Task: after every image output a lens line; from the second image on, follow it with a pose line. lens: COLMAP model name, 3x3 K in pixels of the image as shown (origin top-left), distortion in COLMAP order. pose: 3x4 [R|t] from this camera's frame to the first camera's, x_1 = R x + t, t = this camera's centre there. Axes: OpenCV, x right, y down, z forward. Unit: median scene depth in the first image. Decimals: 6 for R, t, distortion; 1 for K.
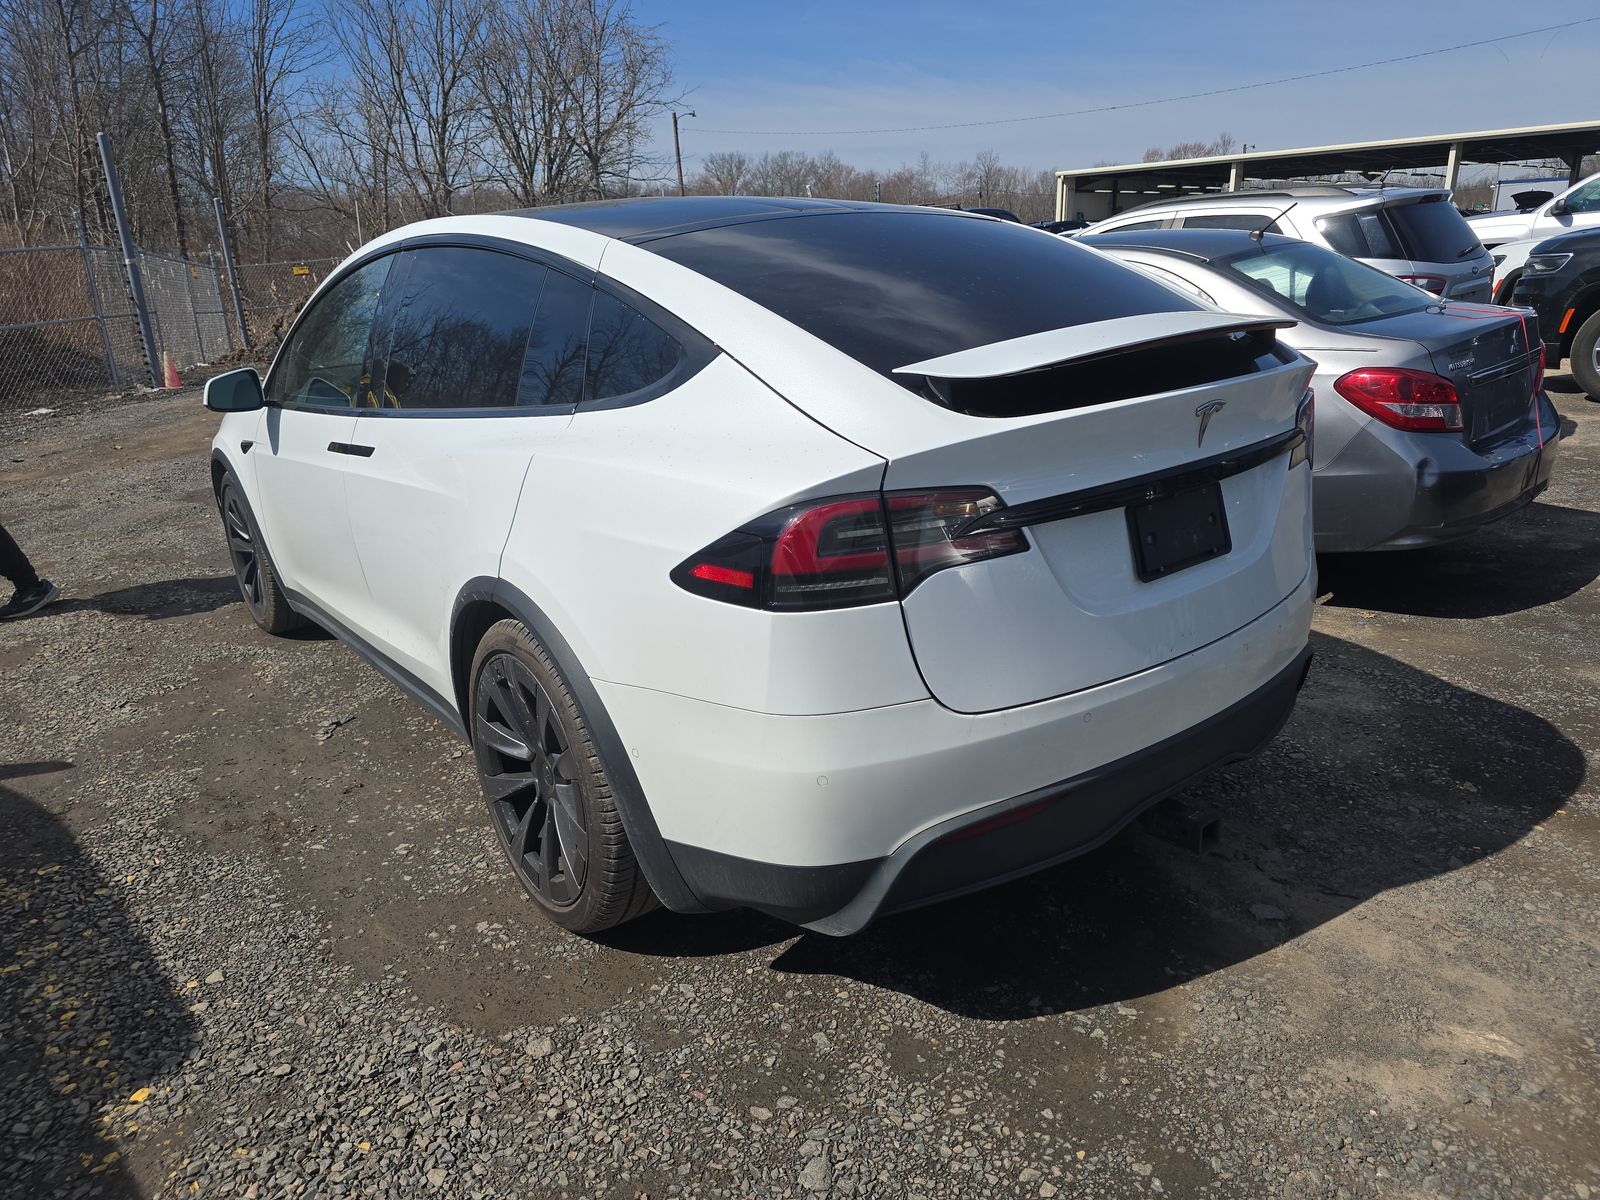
lens RADIAL K [[1076.3, 0, 803.6], [0, 1076.3, 595.5], [0, 0, 1]] dist [0.037576, -0.030198]
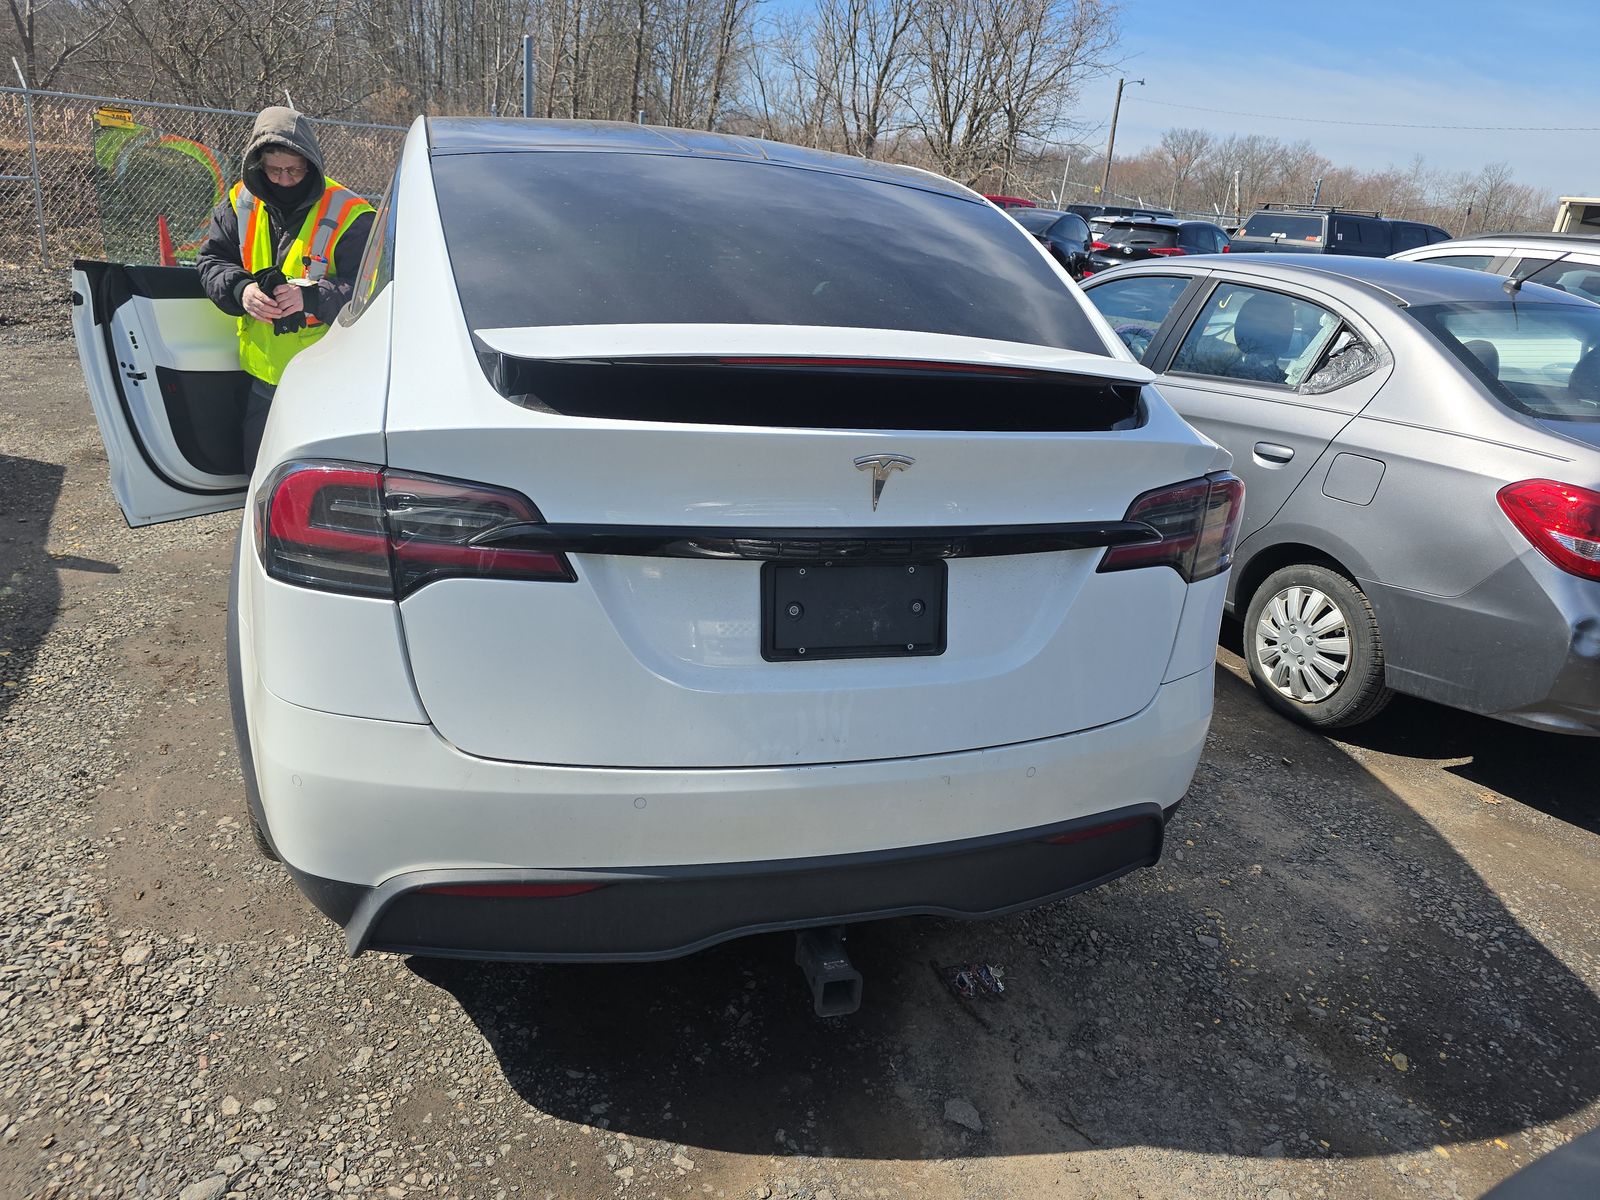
lens RADIAL K [[1076.3, 0, 802.9], [0, 1076.3, 601.8], [0, 0, 1]] dist [0.037576, -0.030198]
pose [[0.921569, 0.251750, -0.295520, 0.372610], [-0.240764, 0.967787, 0.073630, -0.078608], [0.304537, 0.003295, 0.952495, 0.174436]]
